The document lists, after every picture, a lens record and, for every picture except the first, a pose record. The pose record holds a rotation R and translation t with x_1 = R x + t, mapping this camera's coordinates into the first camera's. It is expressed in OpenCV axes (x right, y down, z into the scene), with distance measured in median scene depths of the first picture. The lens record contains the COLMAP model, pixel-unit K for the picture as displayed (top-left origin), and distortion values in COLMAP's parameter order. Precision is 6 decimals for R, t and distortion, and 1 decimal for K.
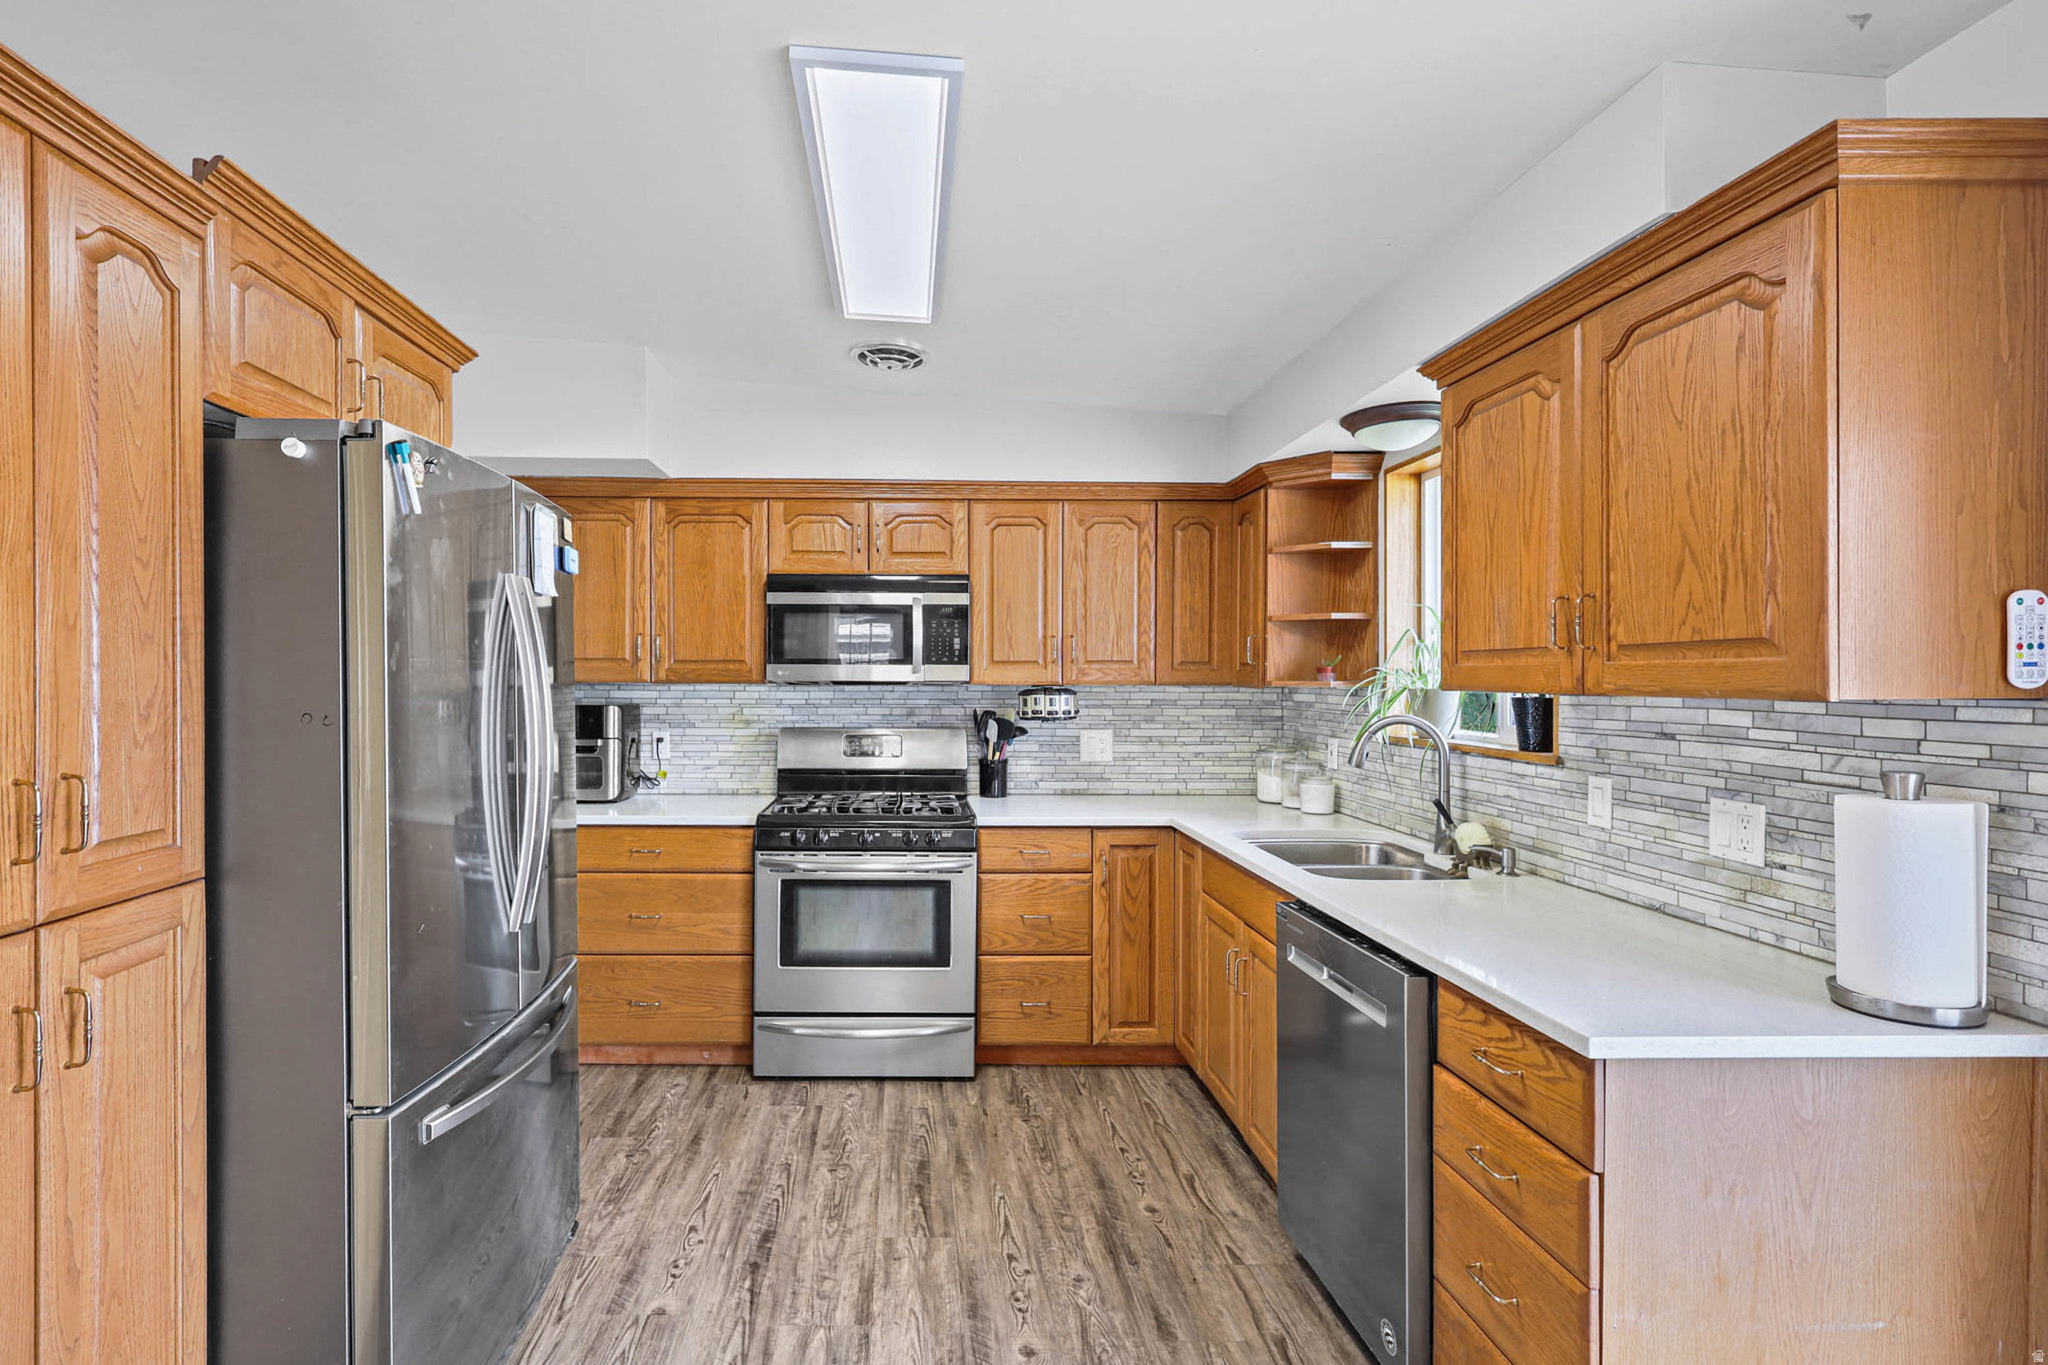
lens RADIAL K [[969.6, 0, 953.0], [0, 969.6, 681.0], [0, 0, 1]] dist [-0.002965, 0.002695]
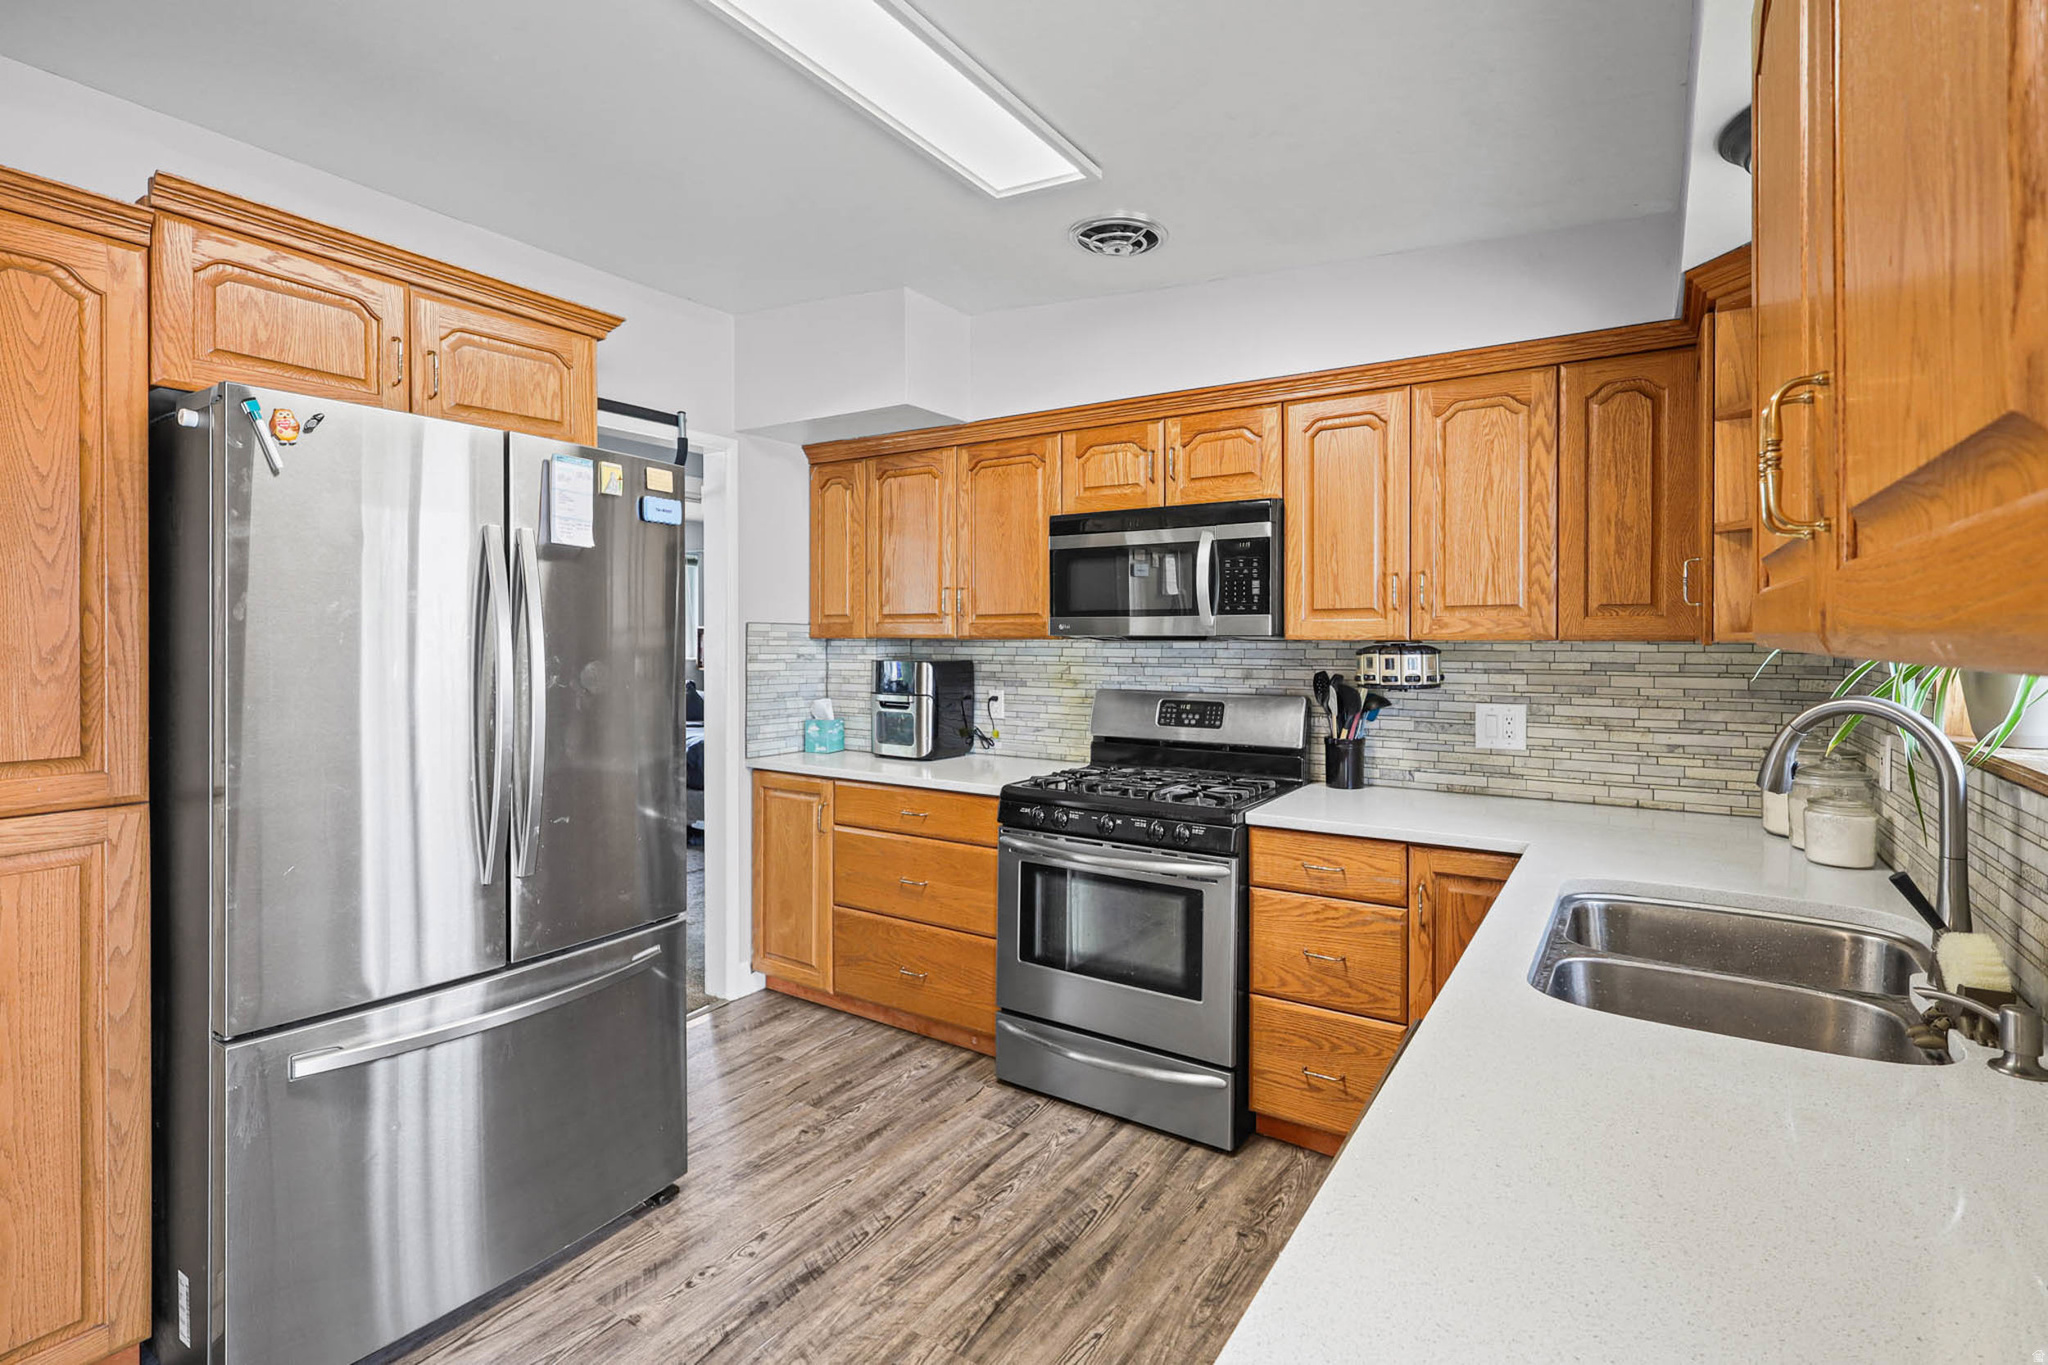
lens RADIAL K [[969.6, 0, 1065.4], [0, 969.6, 638.3], [0, 0, 1]] dist [-0.002965, 0.002695]
pose [[0.829131, -0.001677, -0.559052, 0.347606], [-0.000281, 0.999994, -0.003416, 0.005769], [0.559055, 0.002990, 0.829125, 0.295037]]
